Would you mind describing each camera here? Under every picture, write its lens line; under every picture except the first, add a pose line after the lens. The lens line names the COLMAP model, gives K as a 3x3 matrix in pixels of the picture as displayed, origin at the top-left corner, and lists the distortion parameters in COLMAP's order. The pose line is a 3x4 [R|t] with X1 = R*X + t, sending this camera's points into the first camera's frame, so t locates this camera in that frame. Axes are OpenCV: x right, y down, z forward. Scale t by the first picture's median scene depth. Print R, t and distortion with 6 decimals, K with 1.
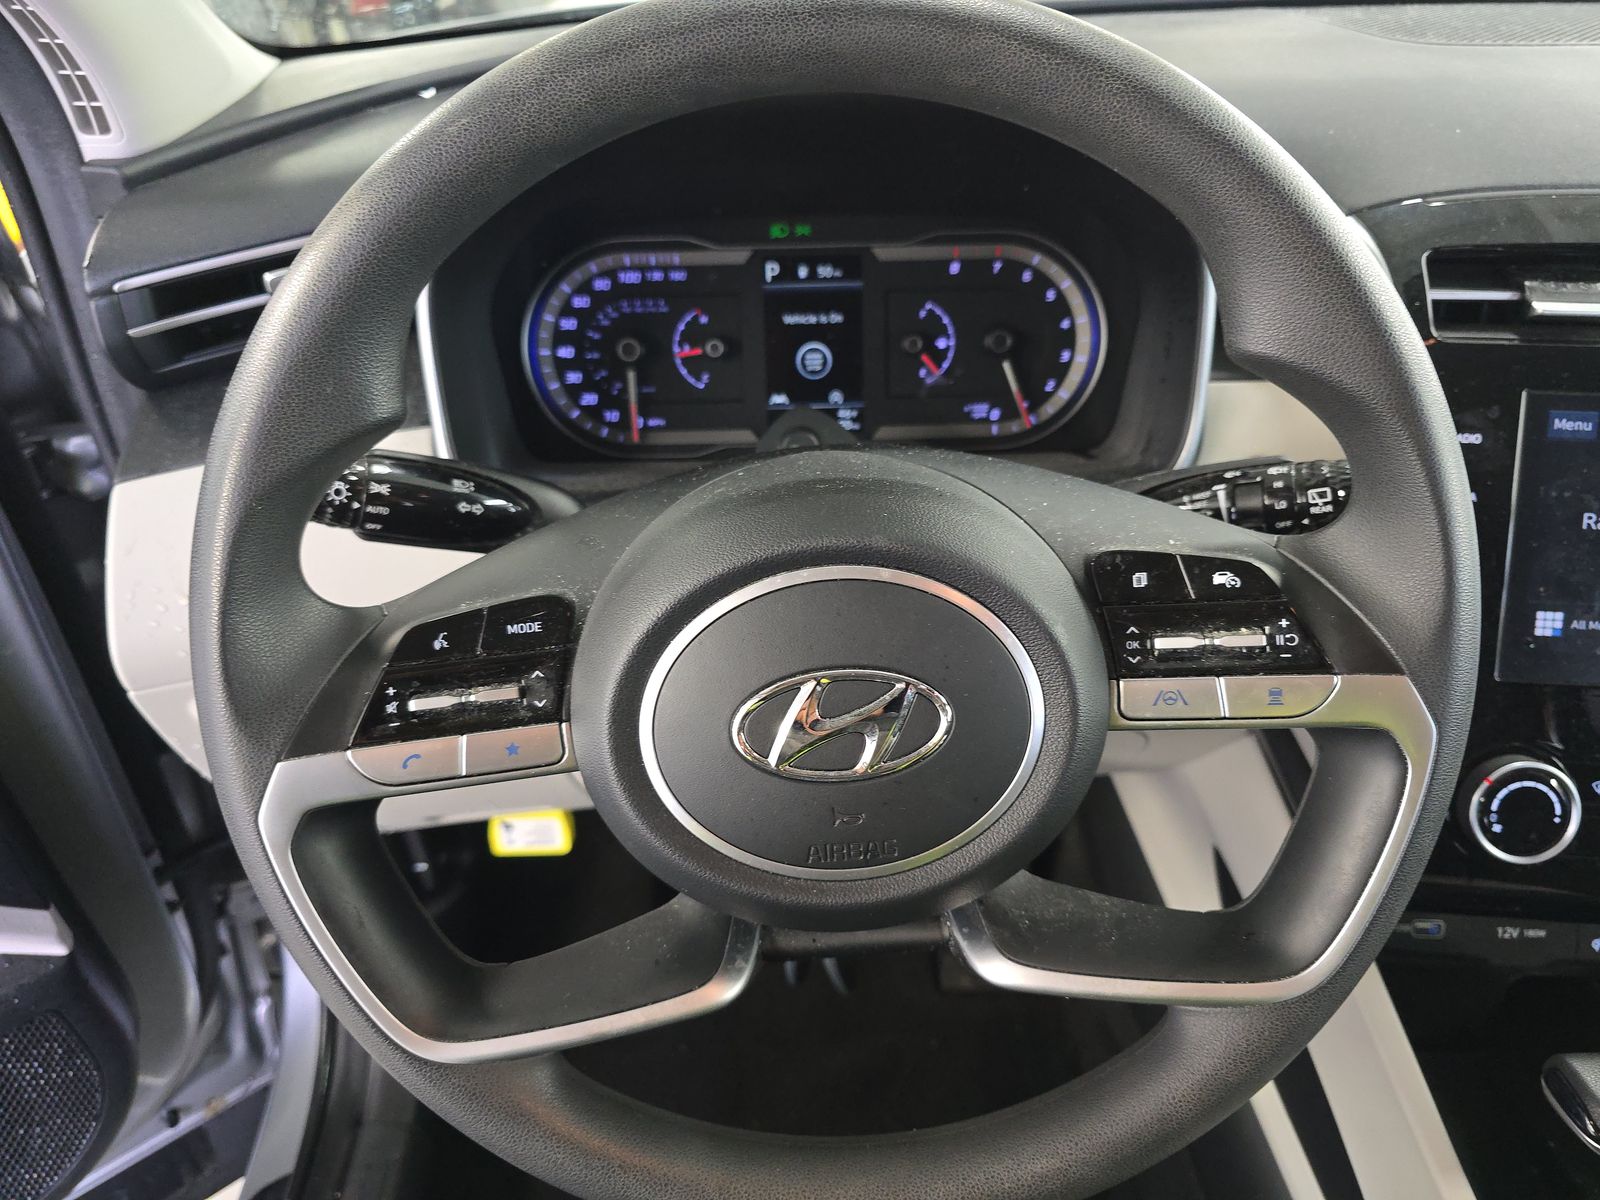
lens RADIAL K [[1078.2, 0, 800.0], [0, 1078.2, 600.0], [0, 0, 1]] dist [0.064069, -0.060856]
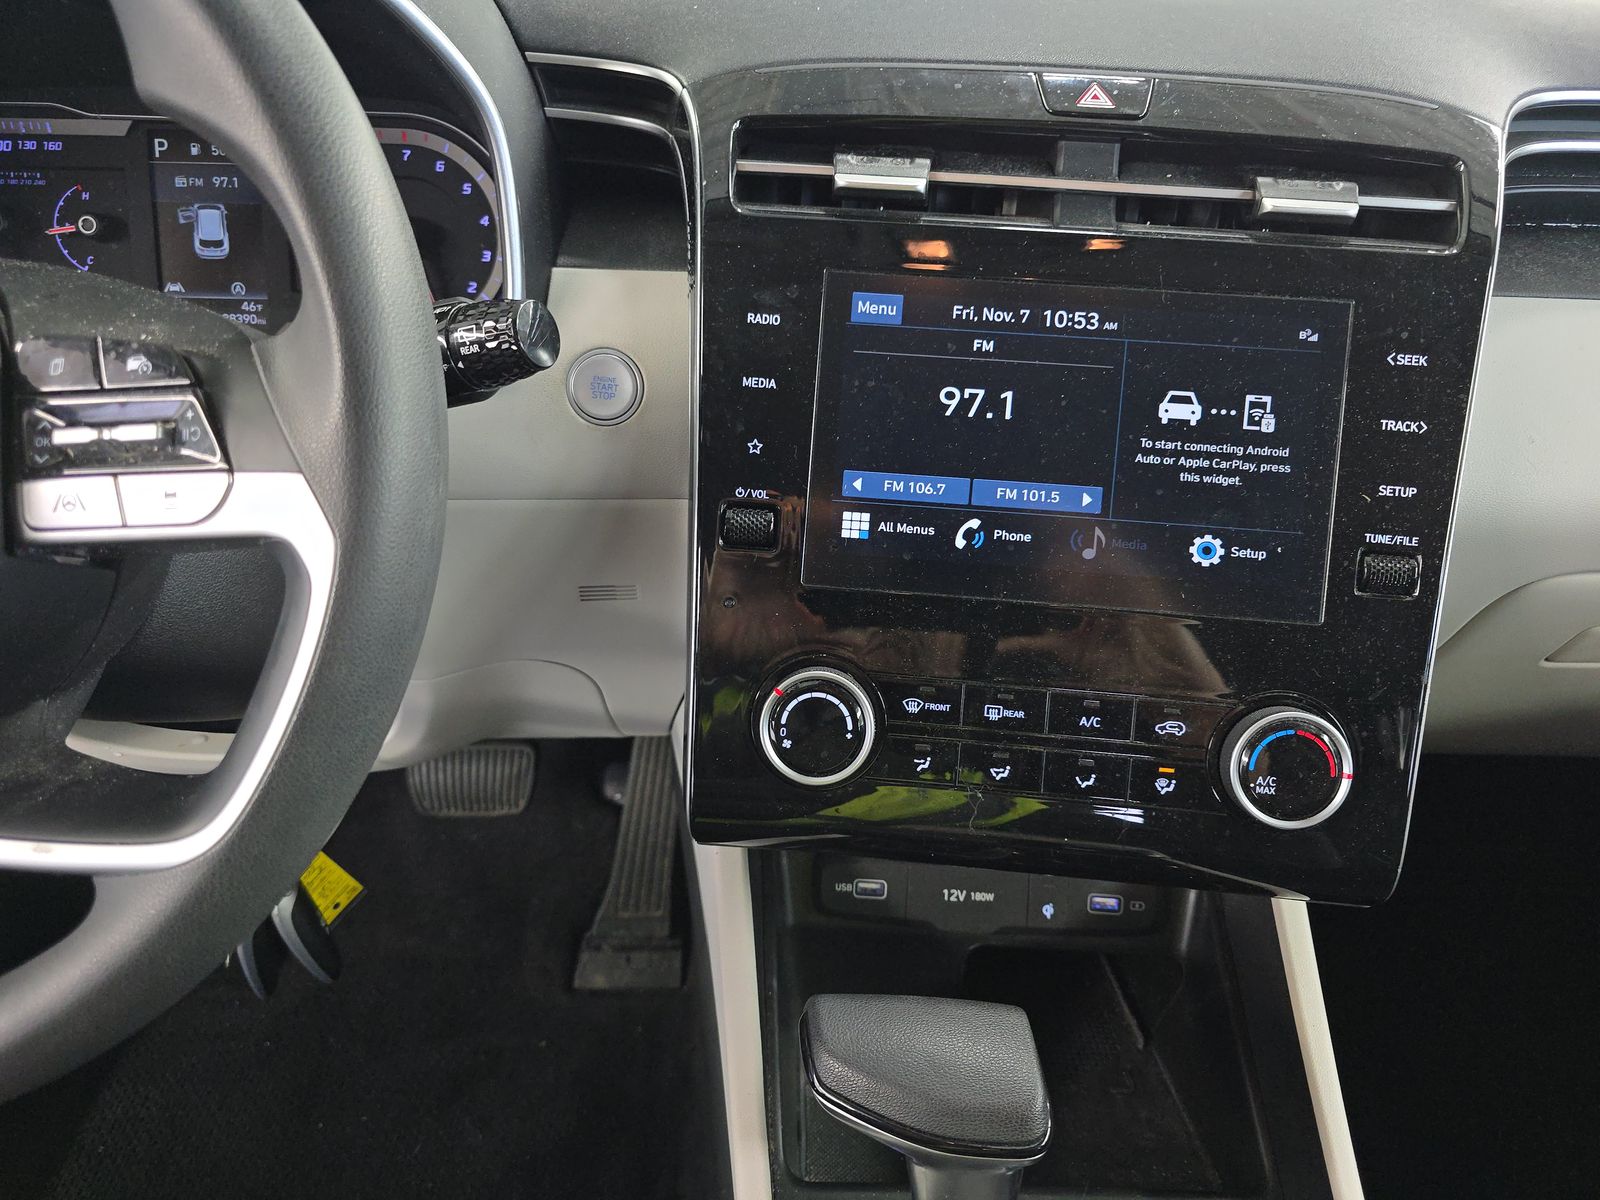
lens RADIAL K [[1078.2, 0, 800.0], [0, 1078.2, 600.0], [0, 0, 1]] dist [0.064069, -0.060856]
pose [[0.999023, 0.034591, 0.027508, 0.502866], [-0.033188, 0.998201, -0.049926, 0.108250], [-0.029185, 0.048964, 0.998374, 0.076463]]
